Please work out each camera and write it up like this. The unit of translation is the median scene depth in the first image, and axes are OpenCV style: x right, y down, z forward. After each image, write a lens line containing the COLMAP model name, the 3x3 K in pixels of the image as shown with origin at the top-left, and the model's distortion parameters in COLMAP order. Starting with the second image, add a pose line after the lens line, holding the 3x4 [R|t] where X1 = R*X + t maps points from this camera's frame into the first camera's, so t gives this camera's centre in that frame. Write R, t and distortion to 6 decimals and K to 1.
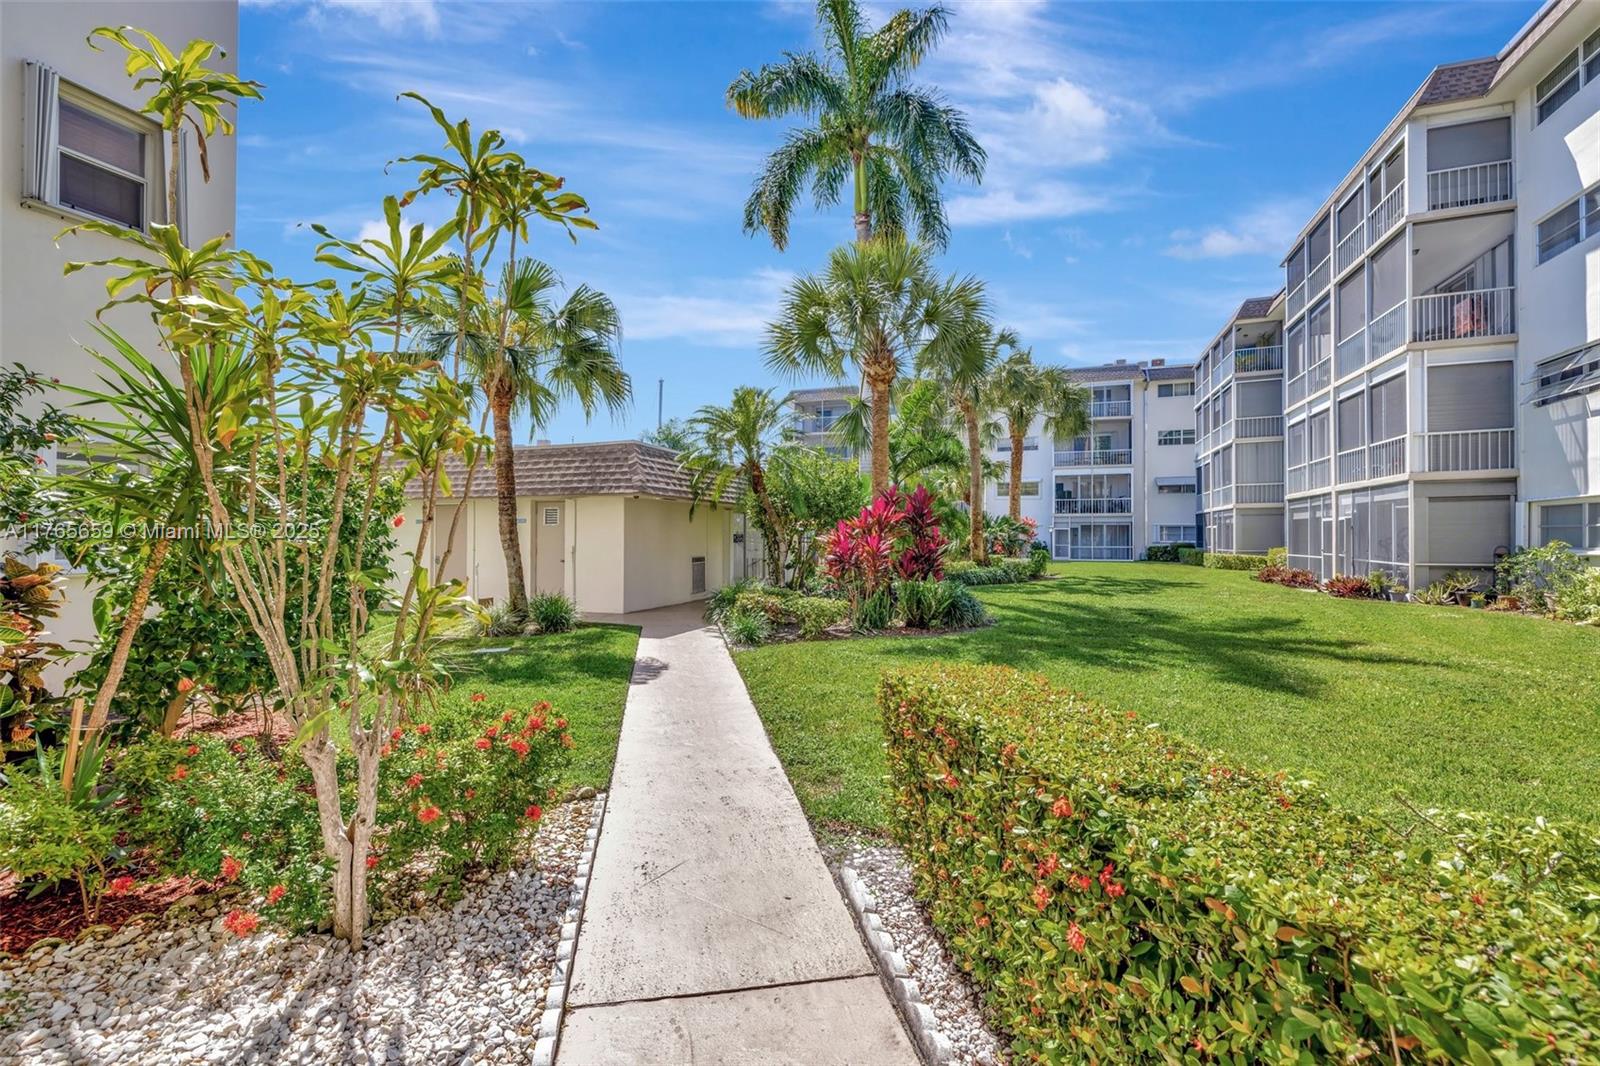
lens RADIAL K [[676.5, 0, 811.1], [0, 676.5, 538.2], [0, 0, 1]] dist [-0.004095, 0.000693]
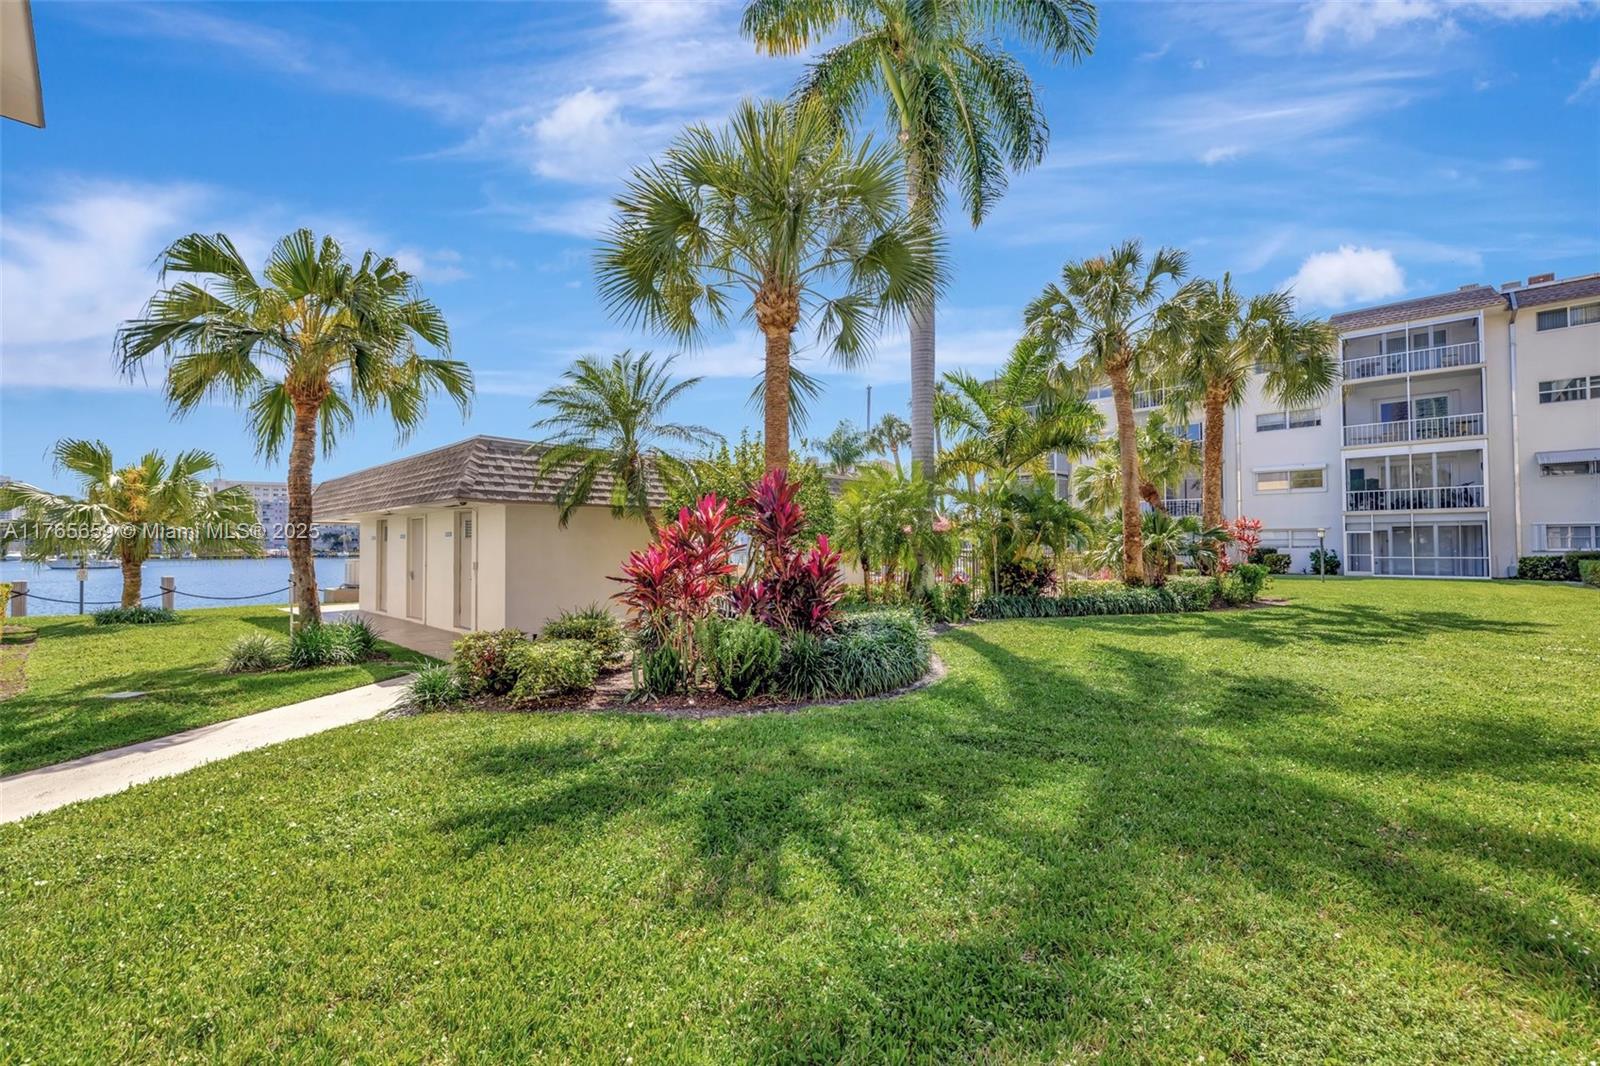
lens RADIAL K [[676.5, 0, 797.5], [0, 676.5, 536.6], [0, 0, 1]] dist [-0.004095, 0.000693]
pose [[0.913792, -0.014033, -0.405941, 0.120245], [0.007077, 0.999801, -0.018632, -0.000583], [0.406122, 0.014153, 0.913709, 0.110619]]
